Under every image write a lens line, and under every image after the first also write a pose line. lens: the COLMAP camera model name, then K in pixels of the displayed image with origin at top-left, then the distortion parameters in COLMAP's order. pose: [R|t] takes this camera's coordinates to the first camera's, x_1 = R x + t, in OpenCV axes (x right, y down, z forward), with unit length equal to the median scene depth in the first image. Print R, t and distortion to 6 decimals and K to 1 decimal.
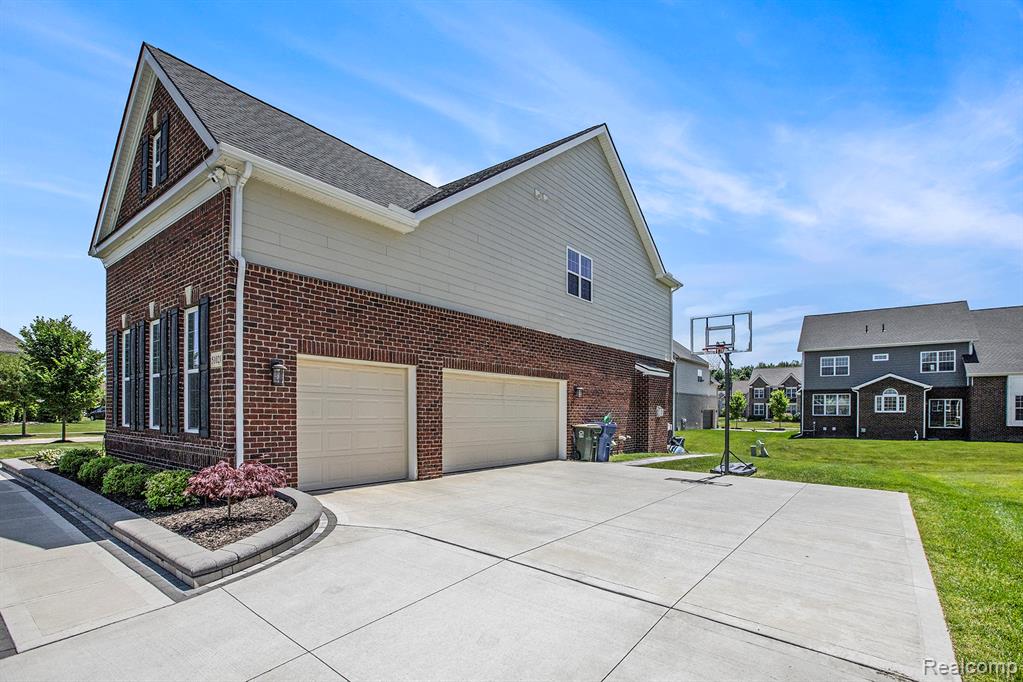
lens RADIAL K [[489.6, 0, 511.5], [0, 489.6, 341.0], [0, 0, 1]] dist [-0.031306, 0.000068]
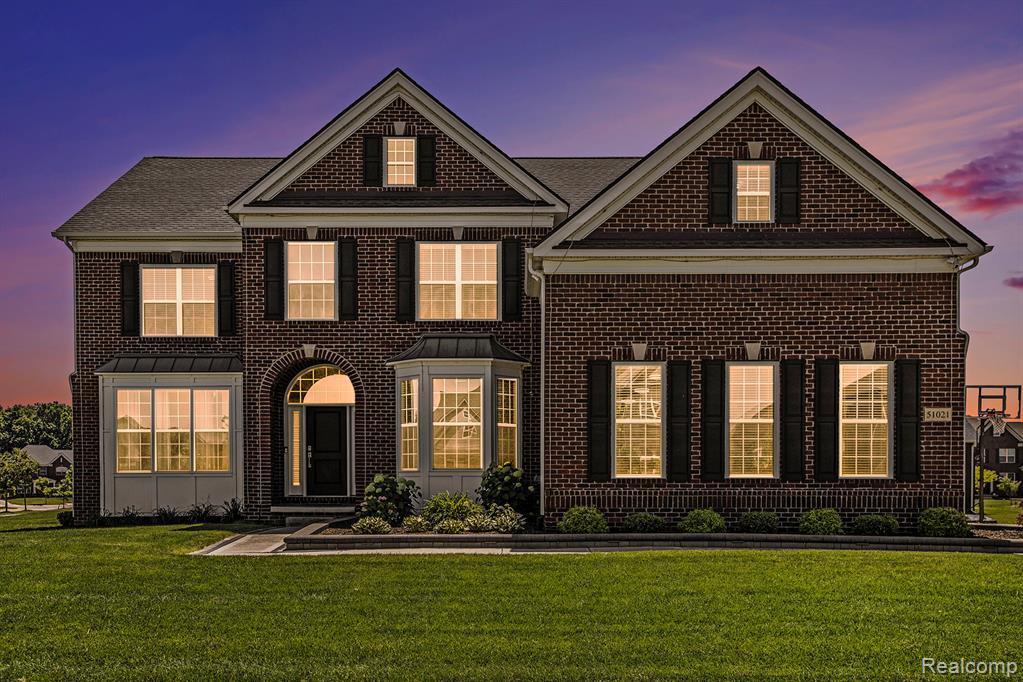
lens RADIAL K [[997.8, 0, 511.5], [0, 997.8, 341.0], [0, 0, 1]] dist [0.058818, 0.002197]
pose [[0.743933, 0.087036, 0.662562, -1.319438], [-0.083890, 0.995802, -0.036618, 0.016392], [-0.662967, -0.028341, 0.748112, -0.066400]]
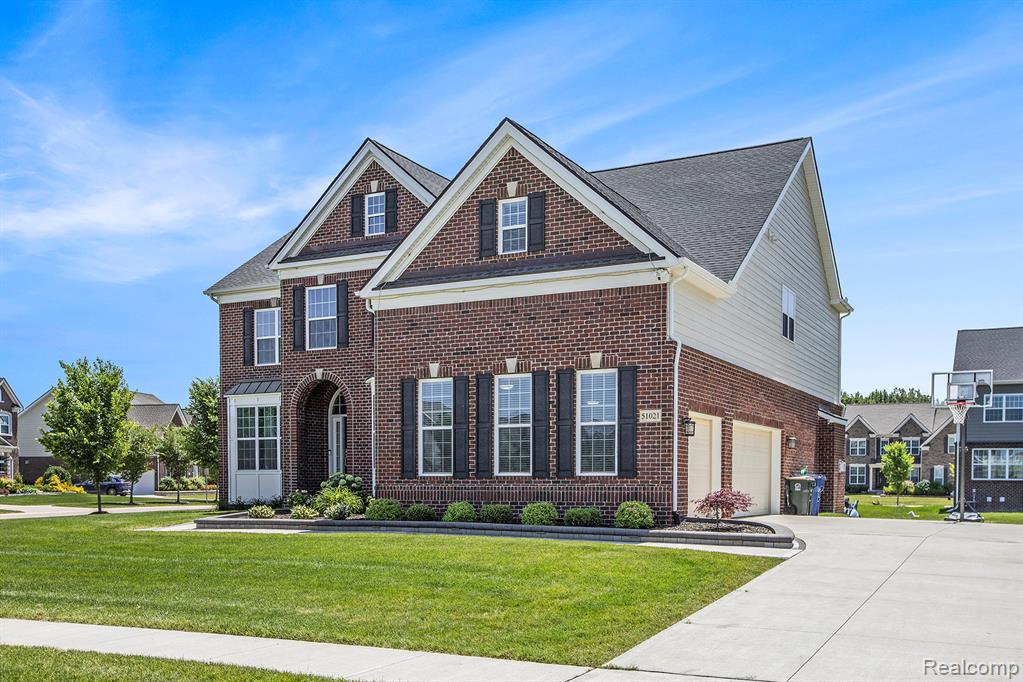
lens RADIAL K [[1081.1, 0, 511.5], [0, 1081.1, 341.0], [0, 0, 1]] dist [0.099625, 0.006621]
pose [[0.977087, 0.020617, 0.211838, -0.686646], [-0.022570, 0.999722, 0.006806, -0.074691], [-0.211639, -0.011431, 0.977281, -0.755039]]
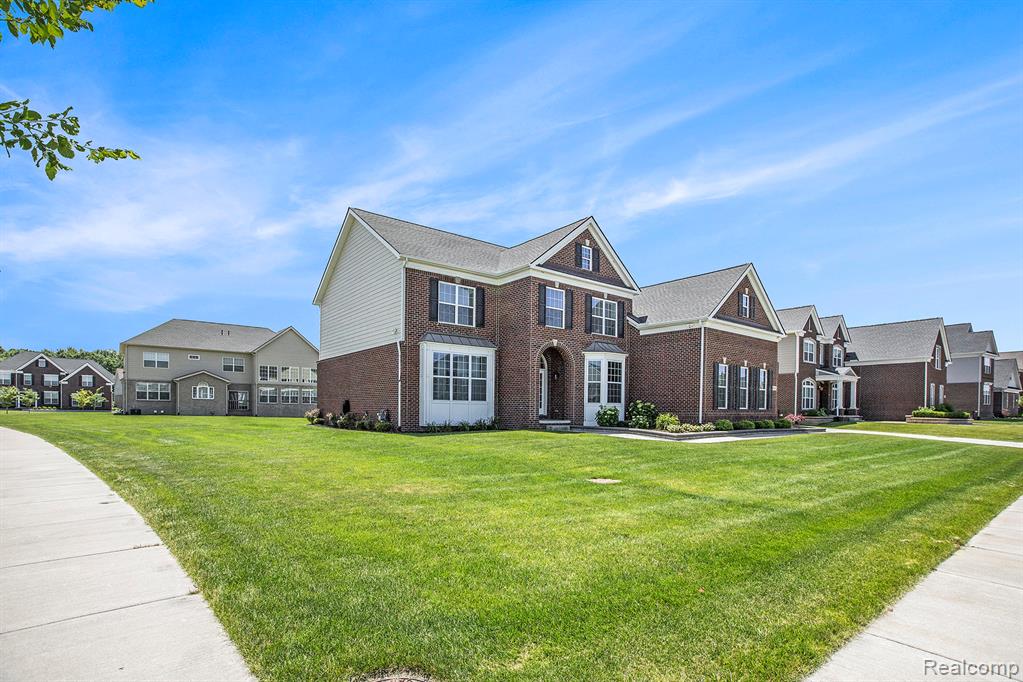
lens RADIAL K [[489.6, 0, 511.5], [0, 489.6, 341.0], [0, 0, 1]] dist [-0.031306, 0.000068]
pose [[0.145363, 0.128439, 0.981006, -1.959970], [-0.143997, 0.983726, -0.107458, 0.160260], [-0.978844, -0.125641, 0.161492, 1.047975]]
